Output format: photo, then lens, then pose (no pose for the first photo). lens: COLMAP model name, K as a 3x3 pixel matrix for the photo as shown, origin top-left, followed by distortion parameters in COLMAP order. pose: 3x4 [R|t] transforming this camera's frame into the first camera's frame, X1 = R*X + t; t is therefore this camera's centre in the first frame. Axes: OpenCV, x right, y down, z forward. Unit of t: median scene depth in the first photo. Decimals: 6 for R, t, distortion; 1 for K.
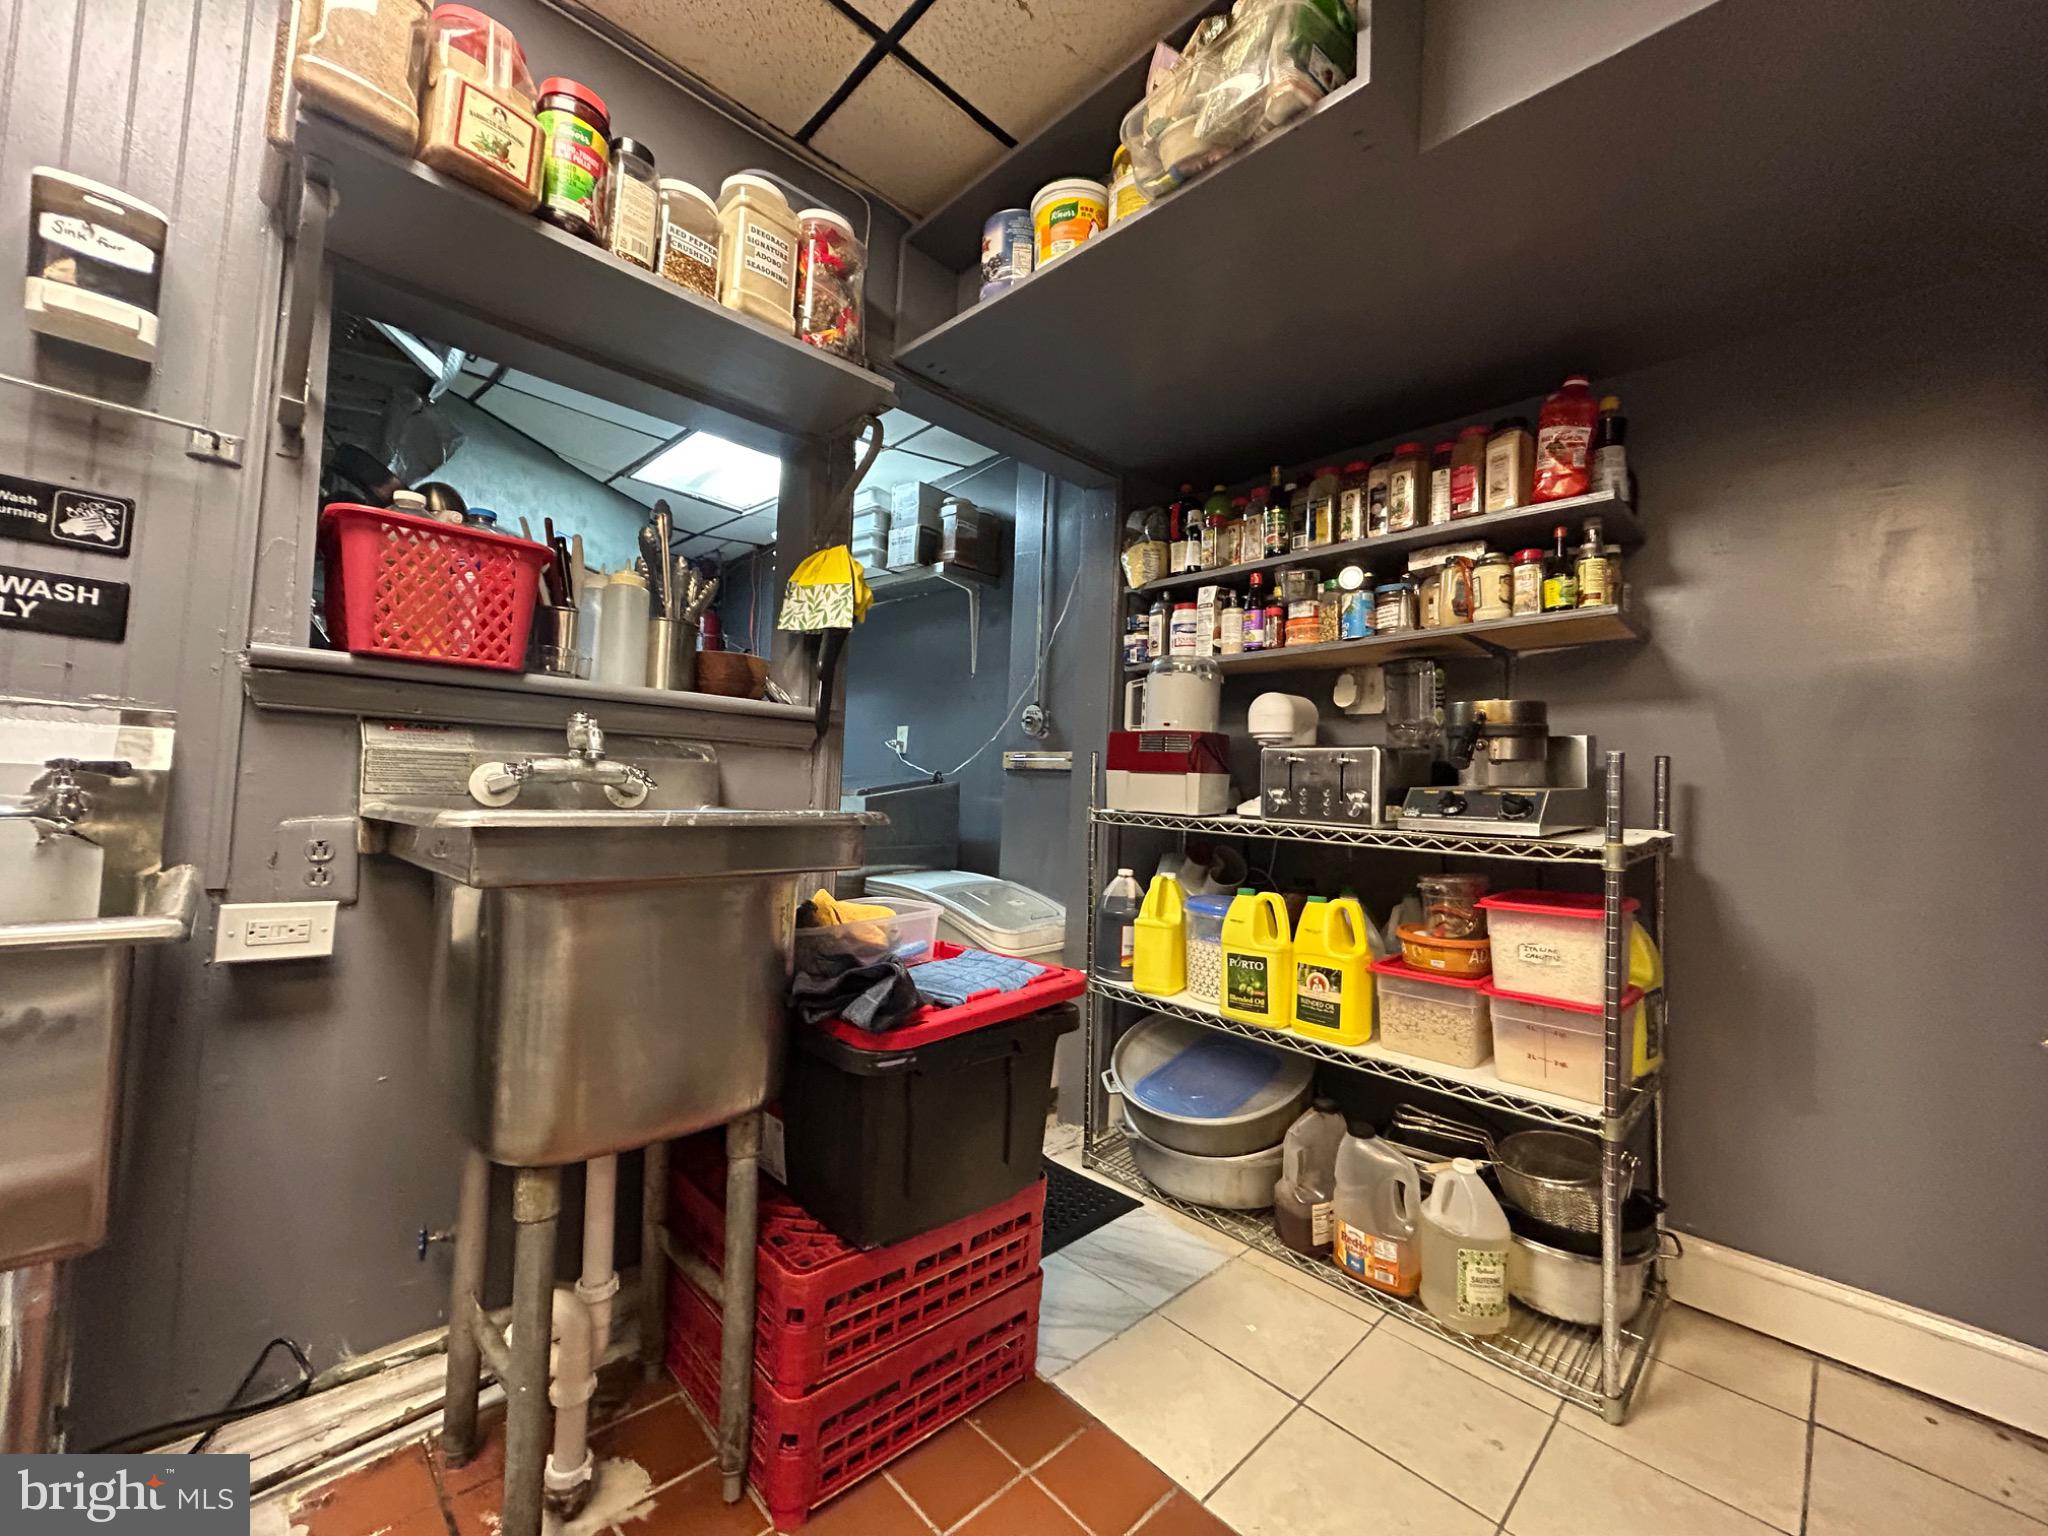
lens RADIAL K [[823.6, 0, 1024.9], [0, 823.6, 764.7], [0, 0, 1]] dist [-0.001999, -0.000560]
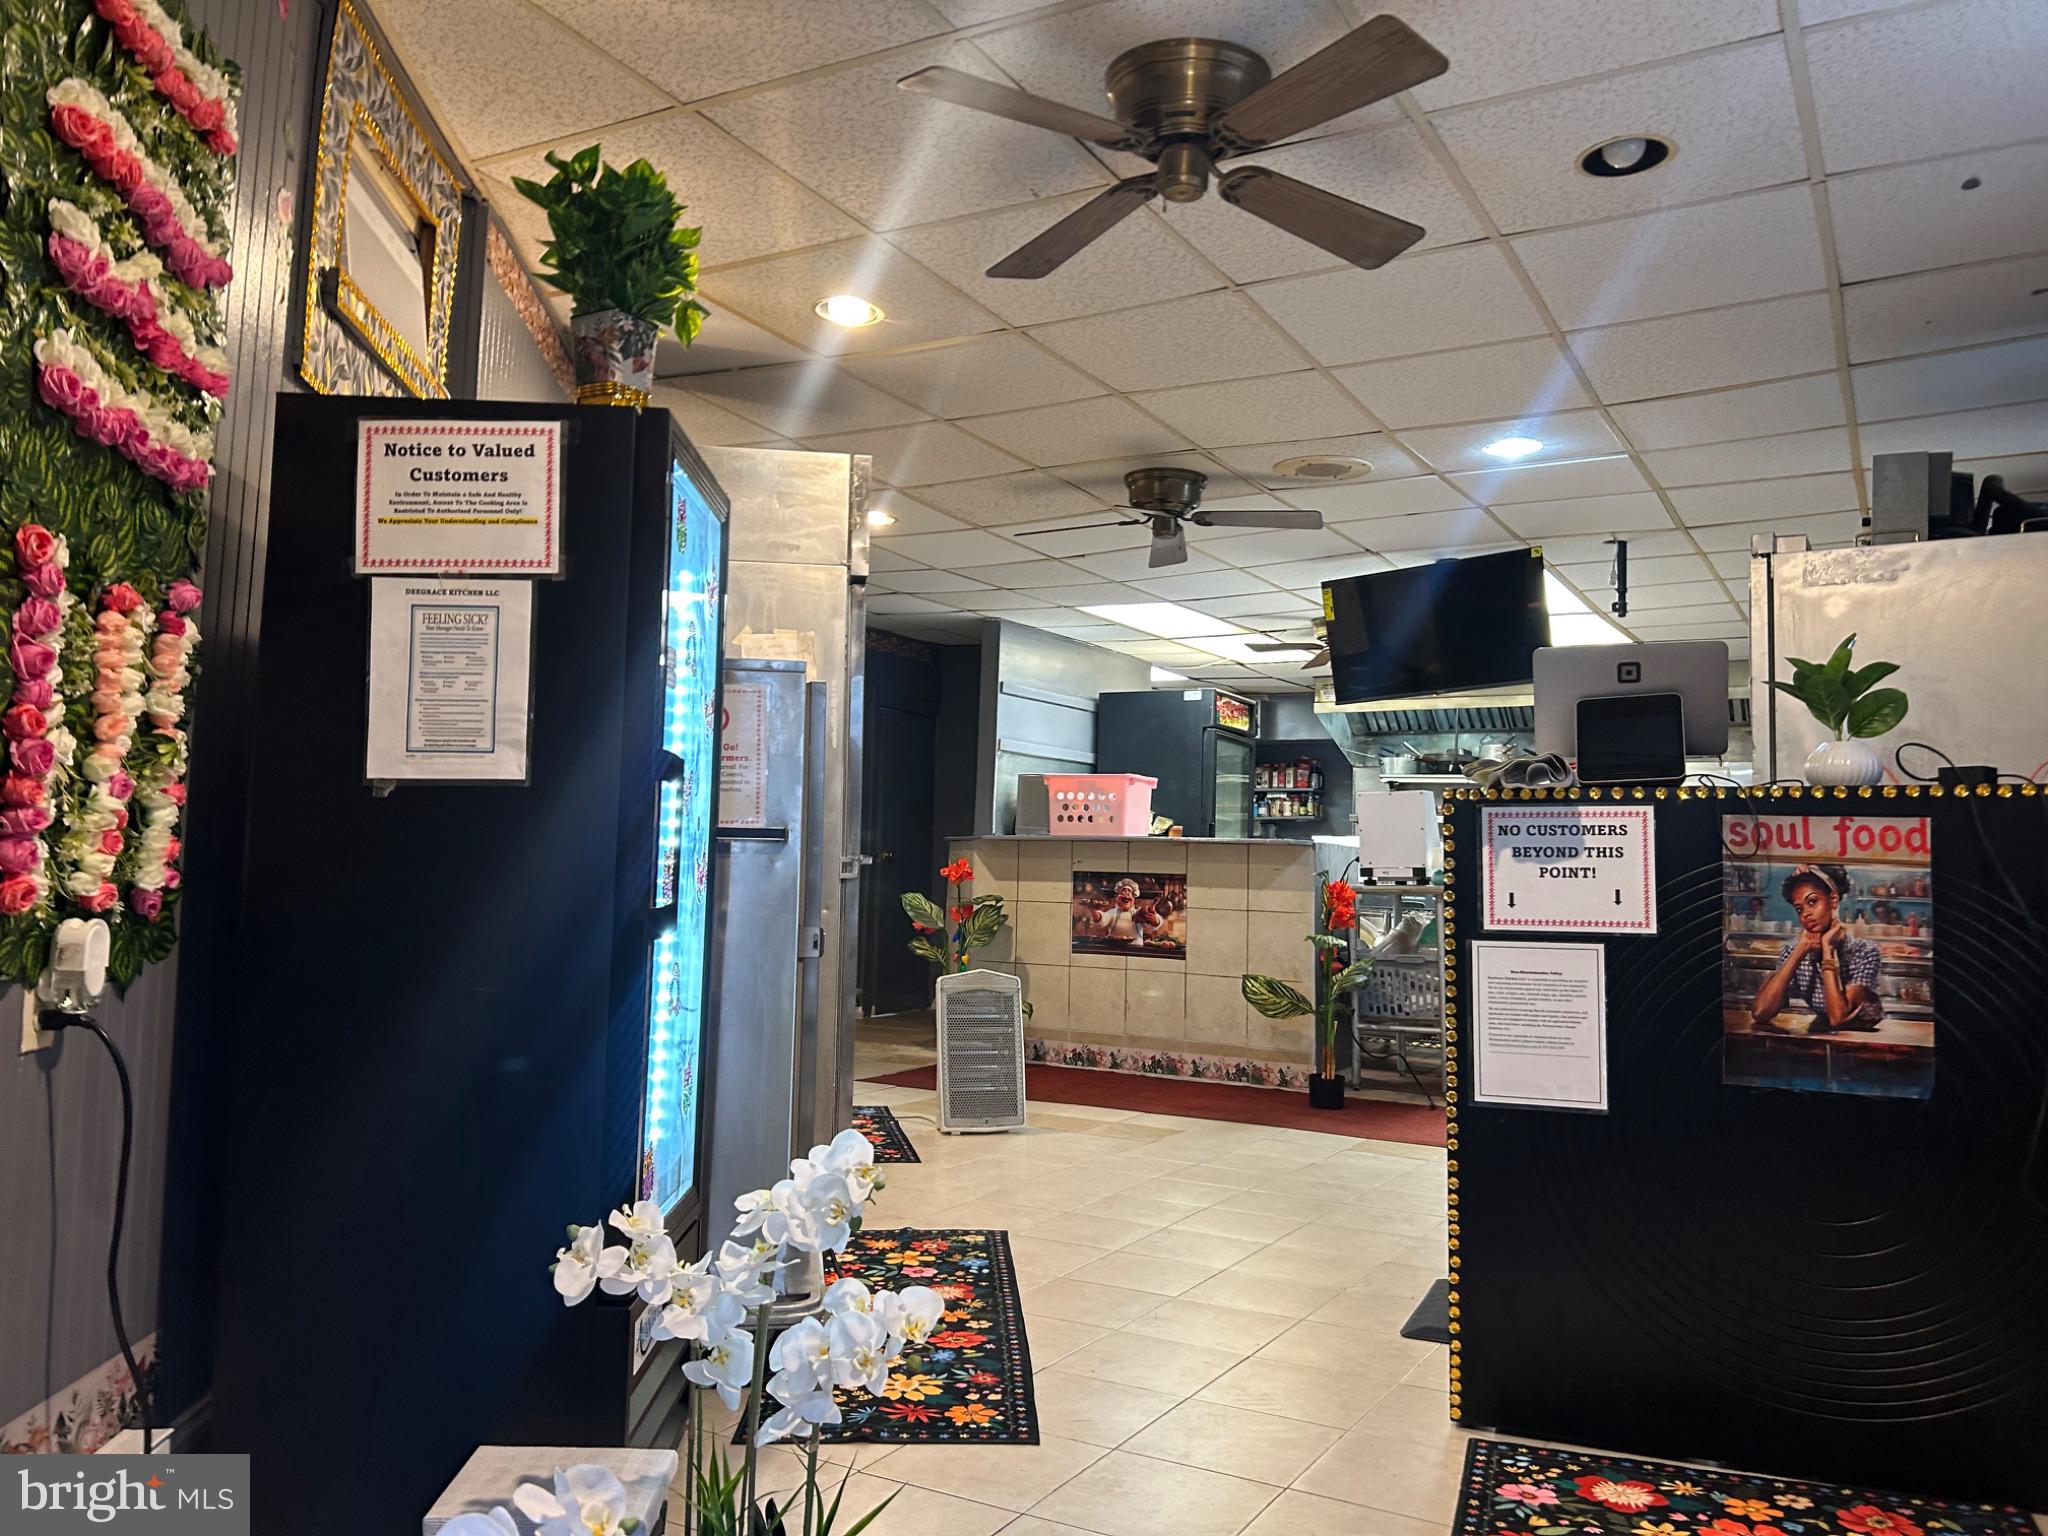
lens RADIAL K [[1531.8, 0, 1017.7], [0, 1531.8, 757.8], [0, 0, 1]] dist [0.111962, -0.162268]
pose [[0.962399, -0.002815, 0.271625, -2.352379], [0.009220, 0.999709, -0.022307, -0.274160], [-0.271483, 0.023973, 0.962145, -5.050113]]
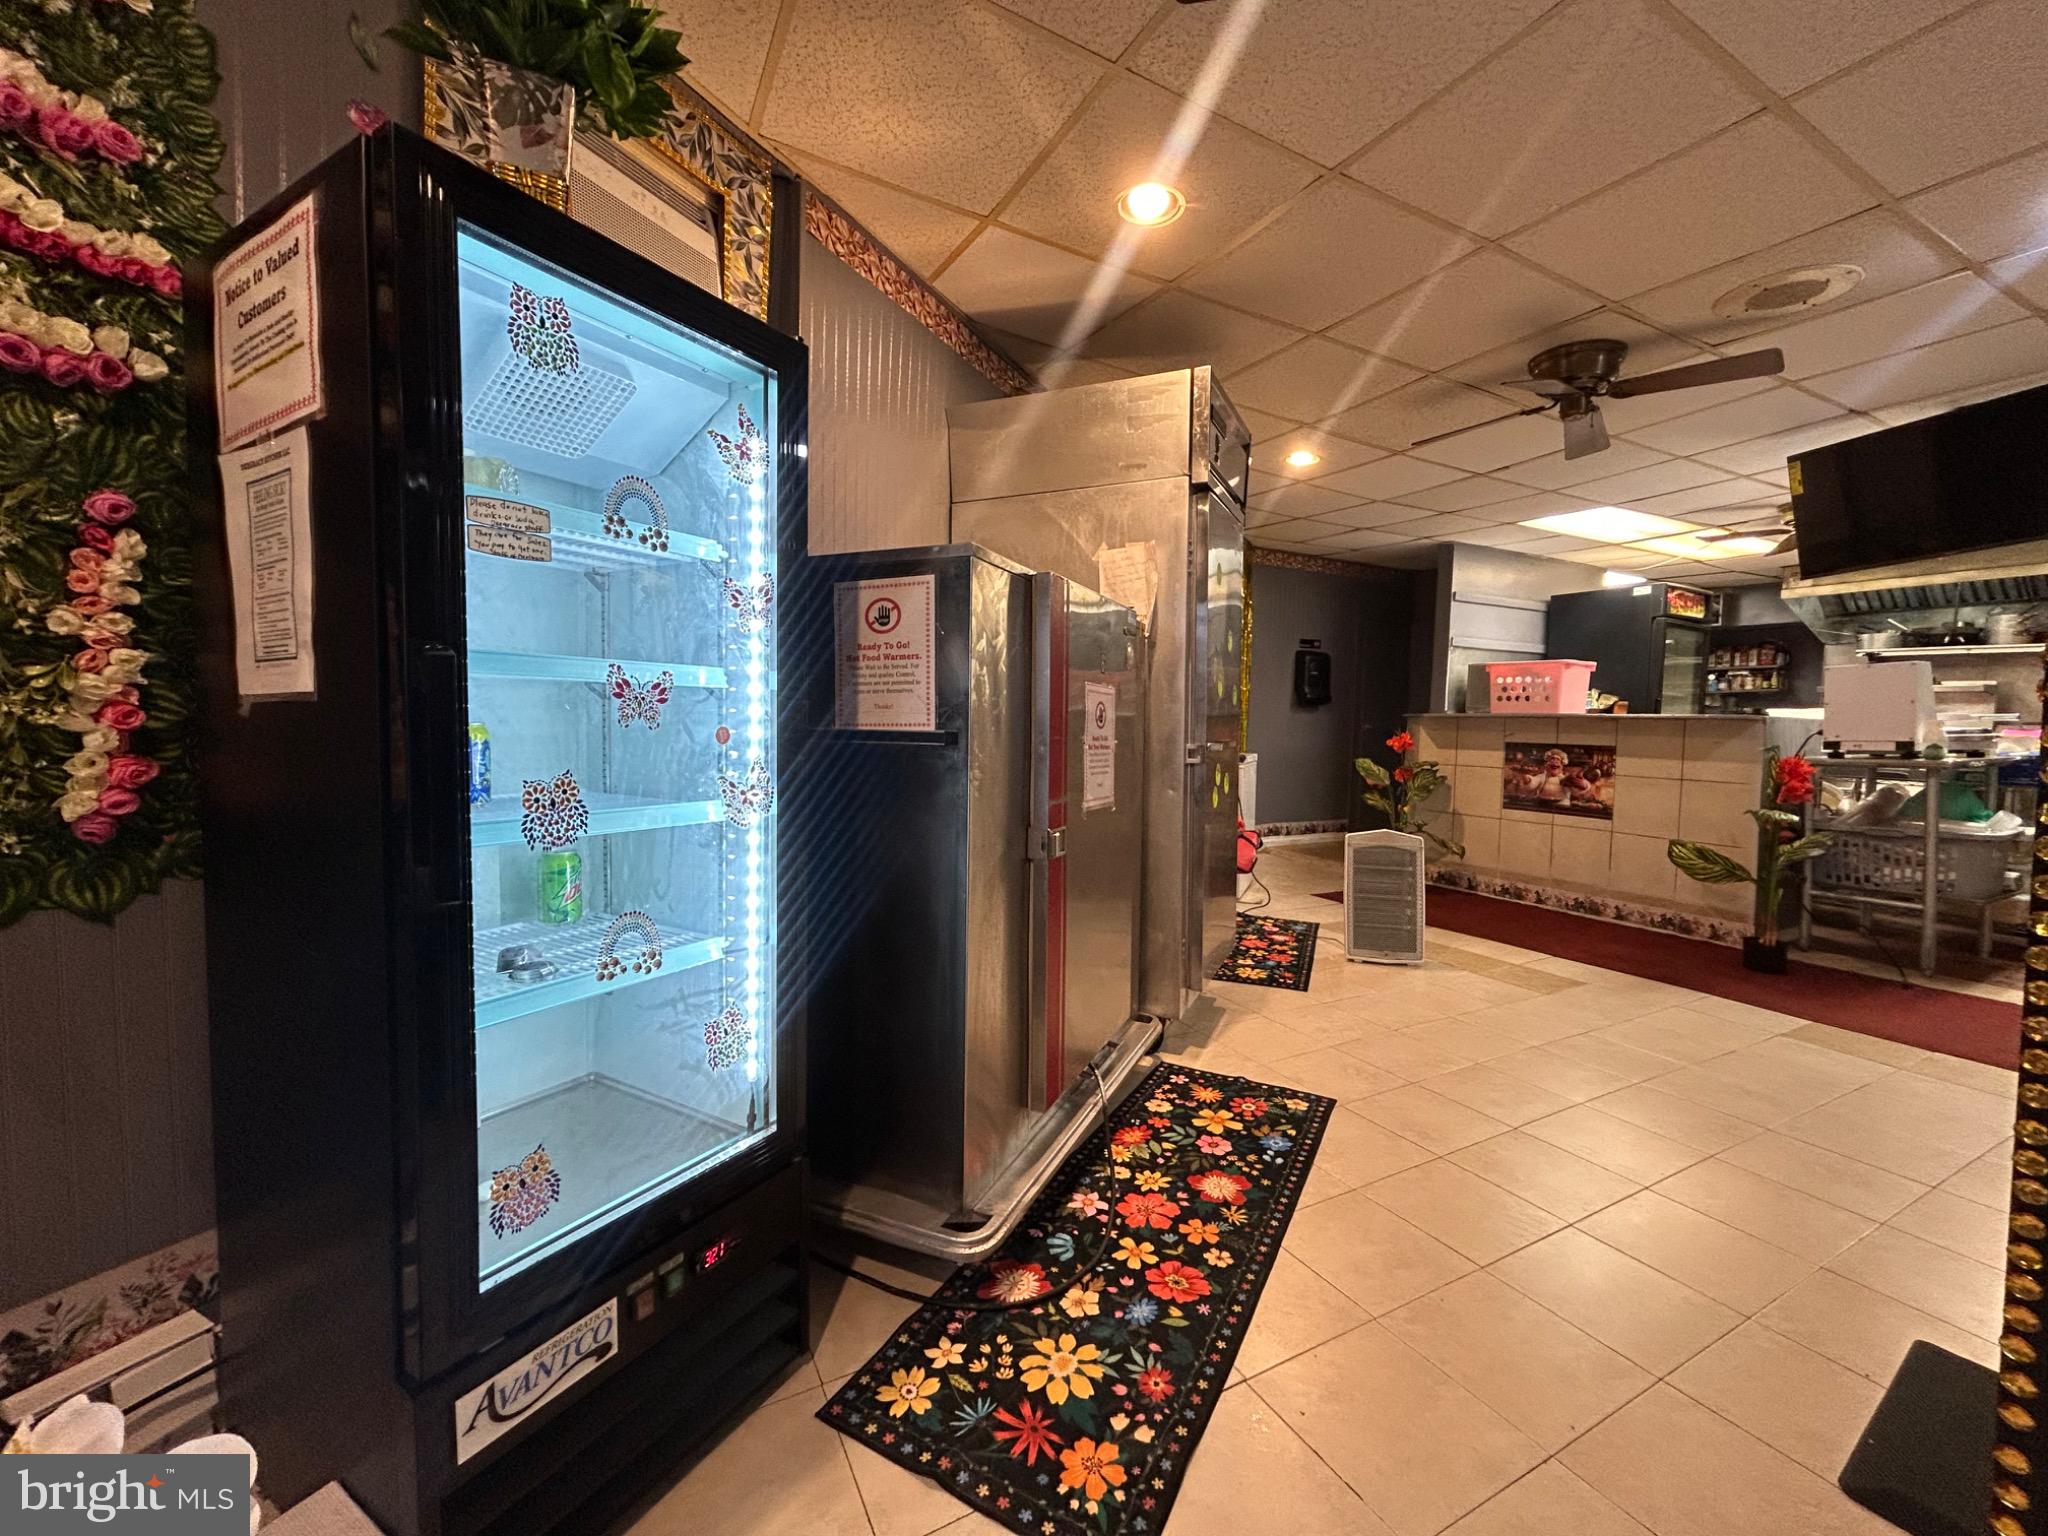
lens RADIAL K [[827.7, 0, 1023.0], [0, 827.7, 766.7], [0, 0, 1]] dist [0.001955, 0.000481]
pose [[0.960700, -0.015944, -0.277131, -1.880882], [0.040288, 0.995787, 0.082372, -0.267849], [0.274650, -0.090299, 0.957295, -4.202589]]
